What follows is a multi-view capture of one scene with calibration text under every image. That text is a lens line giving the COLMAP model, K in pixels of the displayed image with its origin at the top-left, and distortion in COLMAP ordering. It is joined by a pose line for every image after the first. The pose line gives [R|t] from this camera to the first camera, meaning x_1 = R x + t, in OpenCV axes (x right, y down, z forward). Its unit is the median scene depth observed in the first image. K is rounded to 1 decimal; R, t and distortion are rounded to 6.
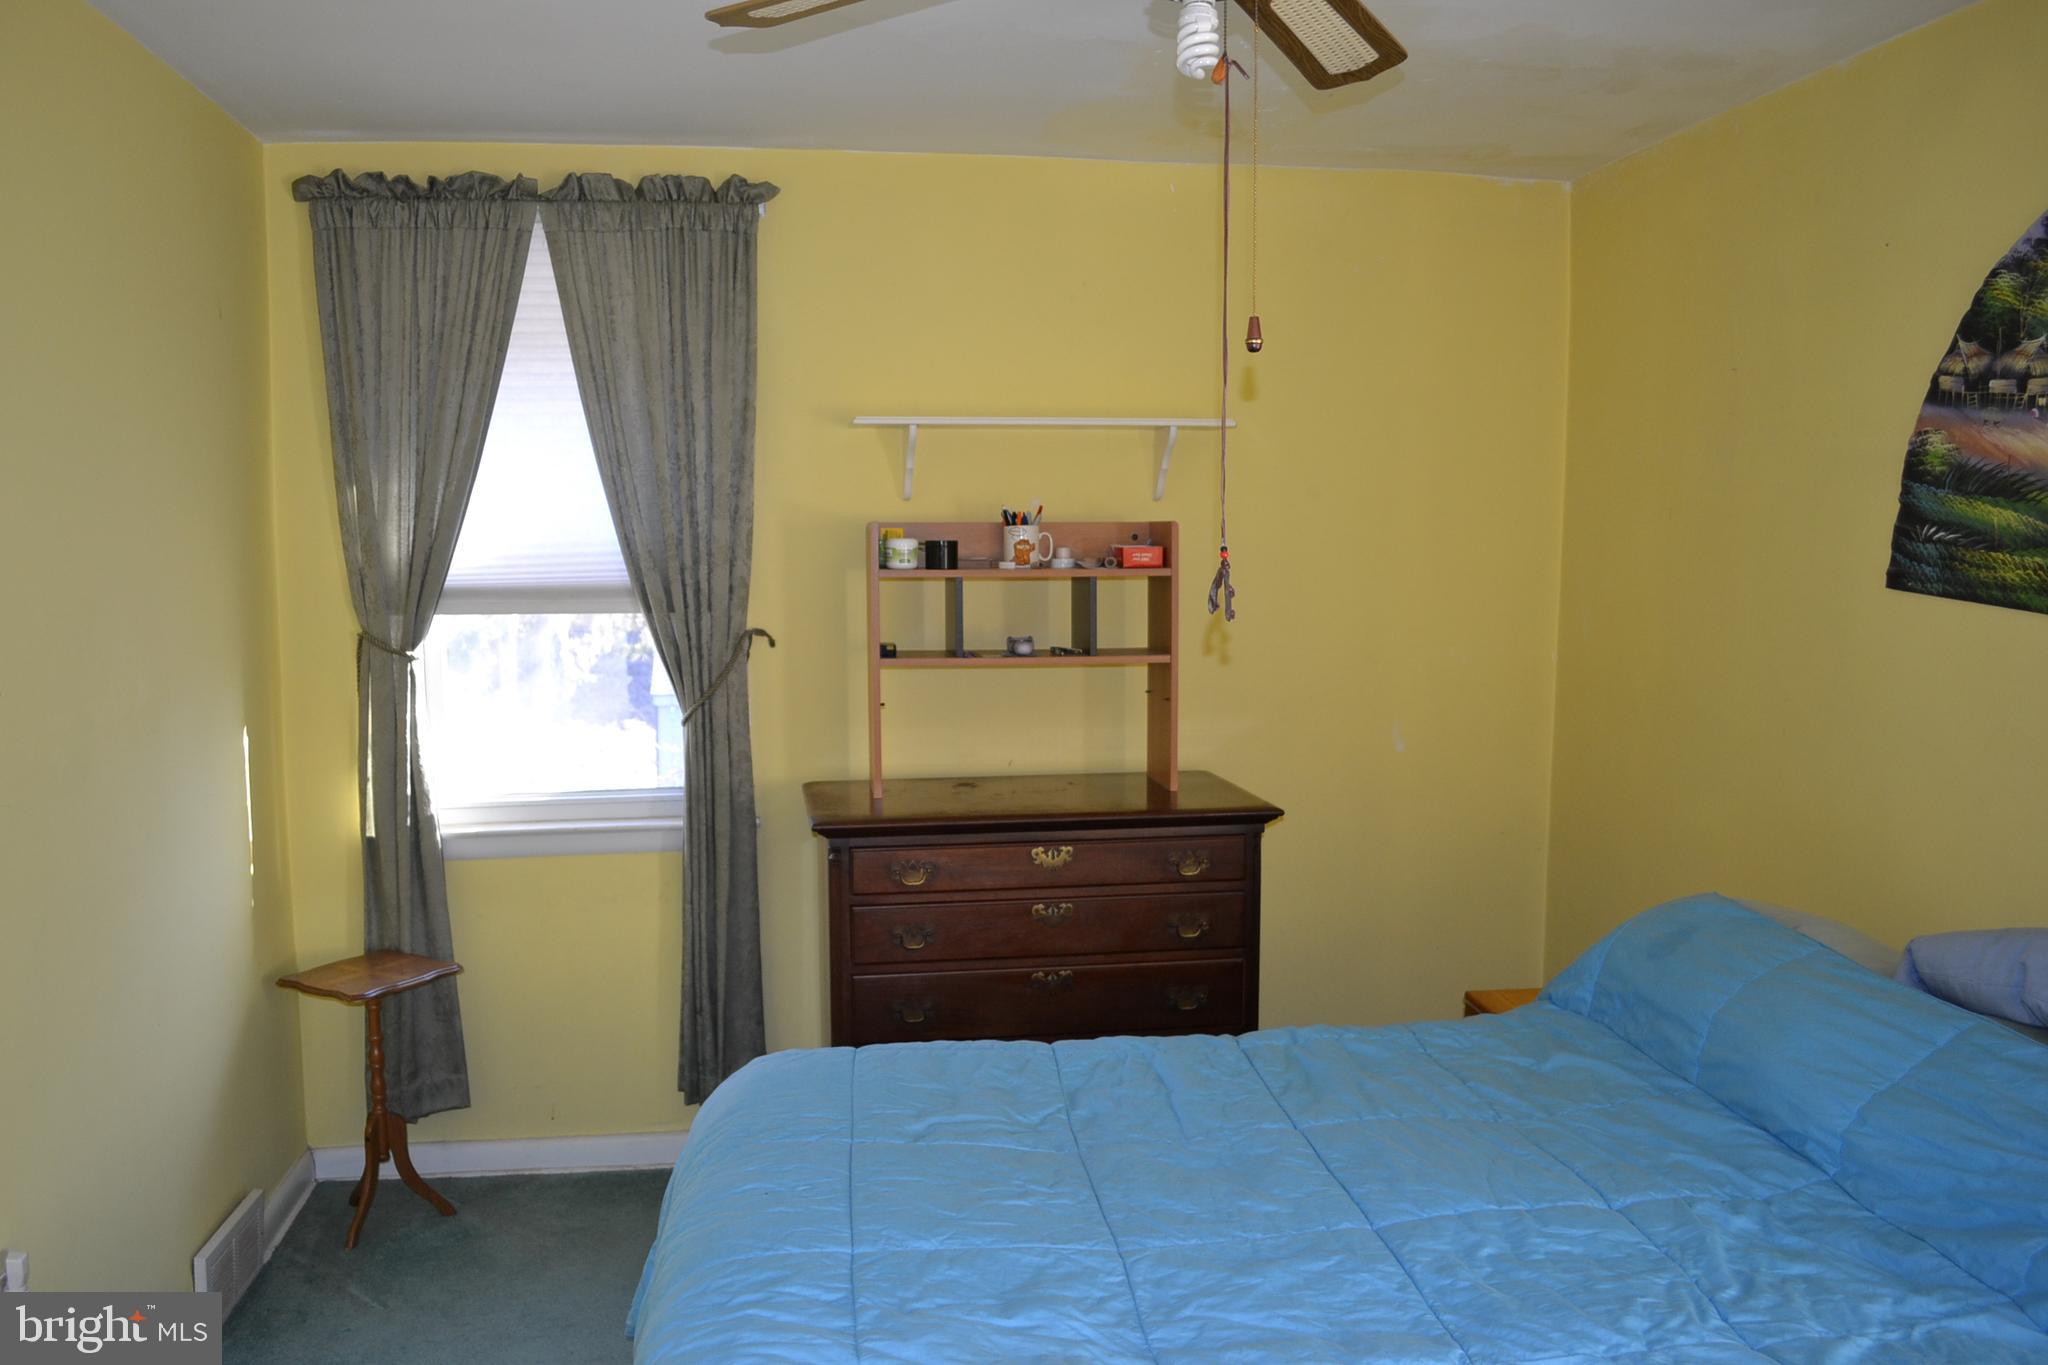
lens RADIAL K [[1630.7, 0, 1023.2], [0, 1630.7, 687.9], [0, 0, 1]] dist [-0.084932, 0.013010]
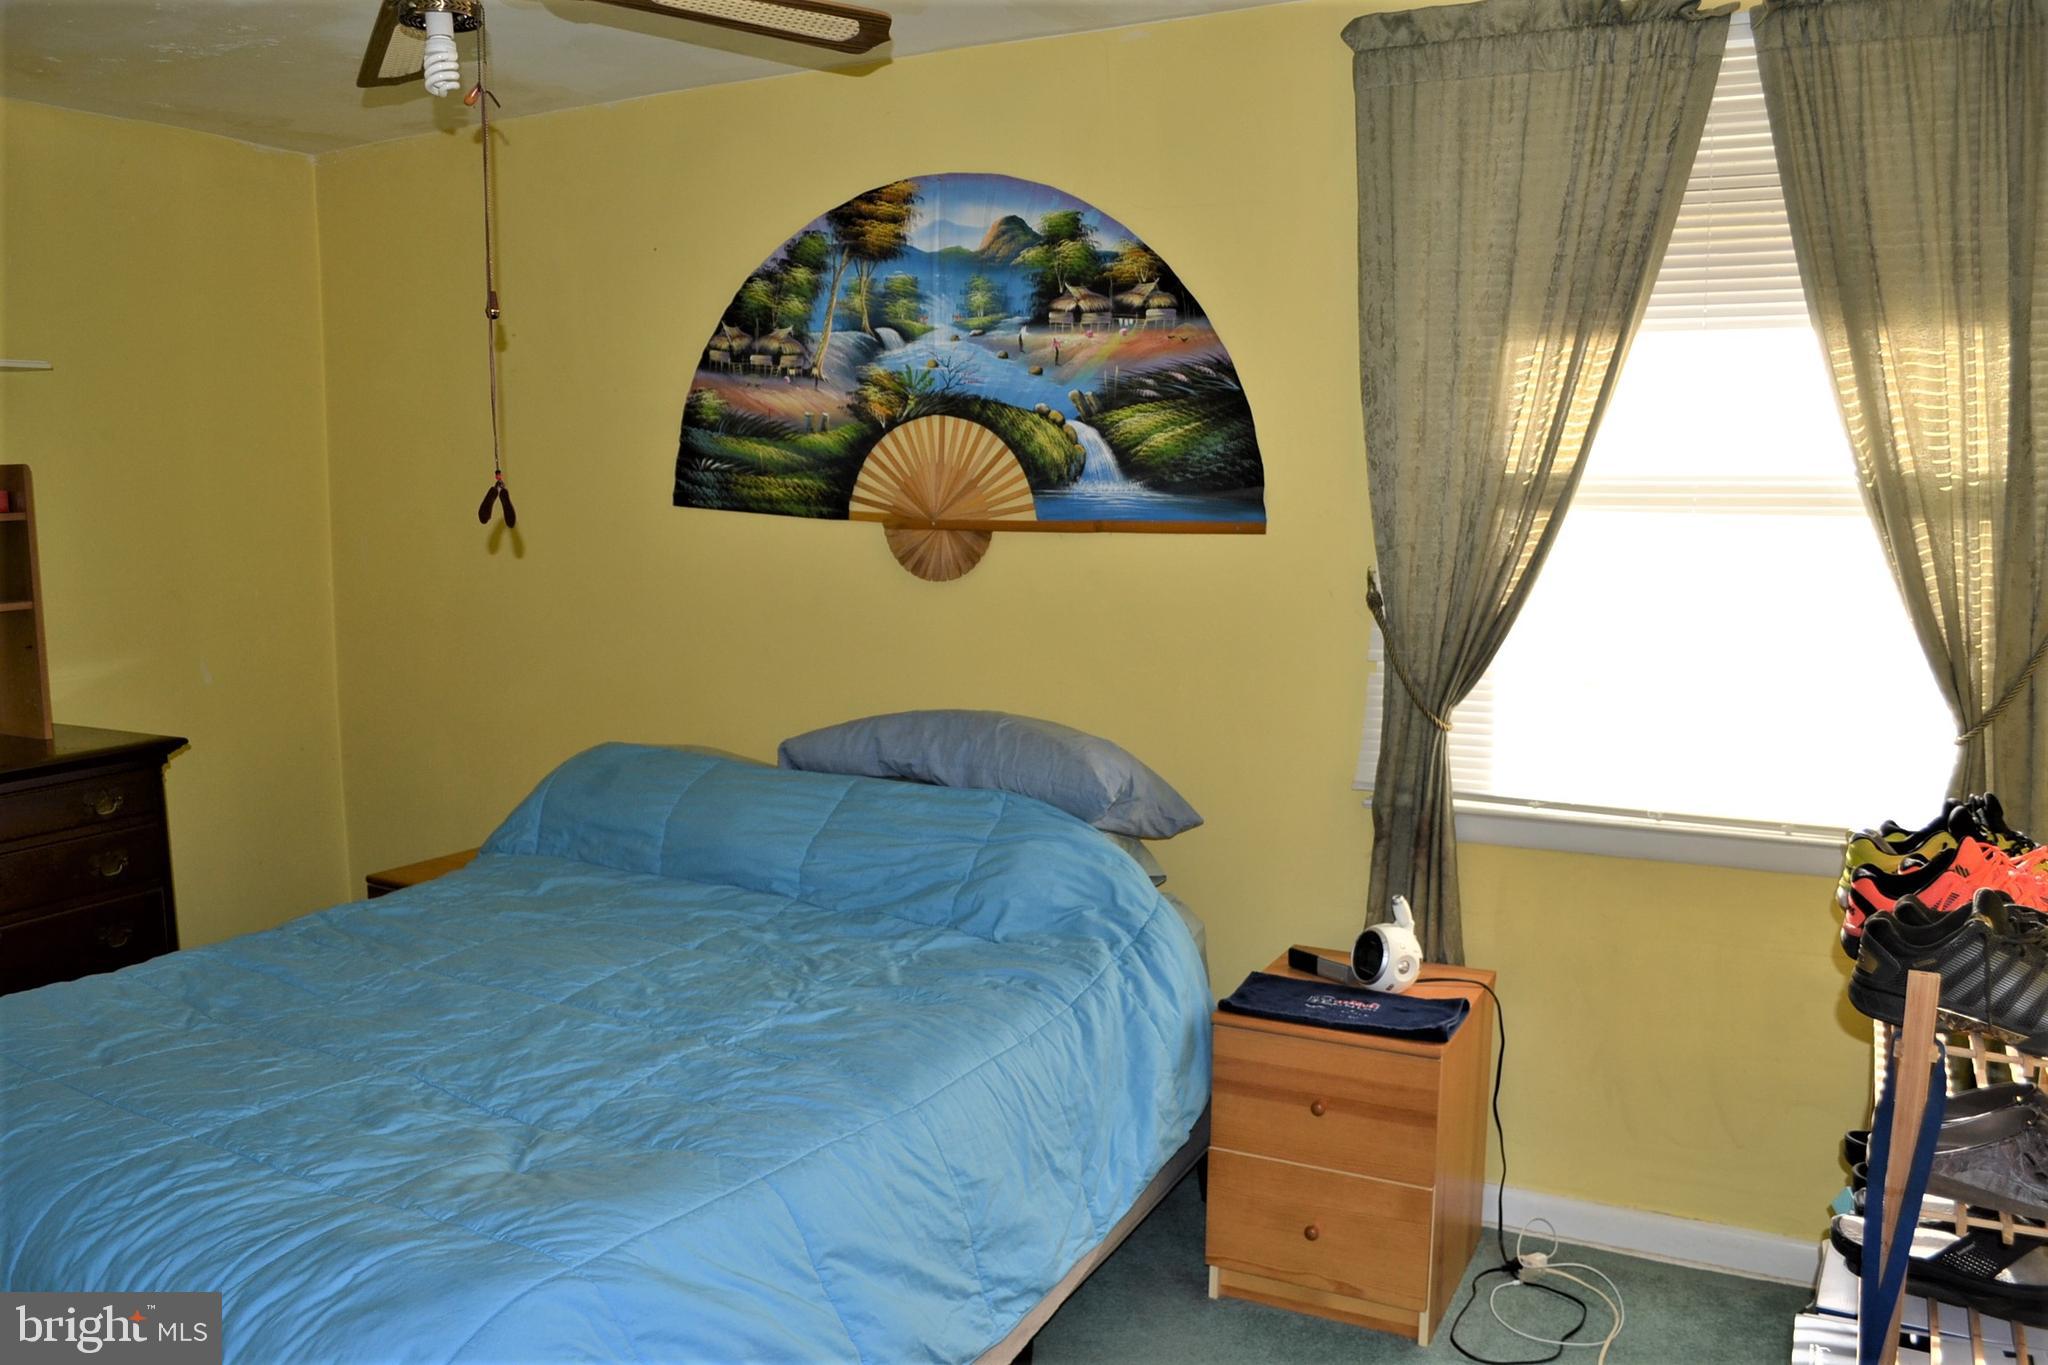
lens RADIAL K [[1630.7, 0, 1028.8], [0, 1630.7, 674.6], [0, 0, 1]] dist [-0.084932, 0.013010]
pose [[0.588022, -0.102268, 0.802354, -0.453087], [0.084740, 0.994305, 0.064631, 0.018199], [-0.804394, 0.029988, 0.593339, -0.061022]]
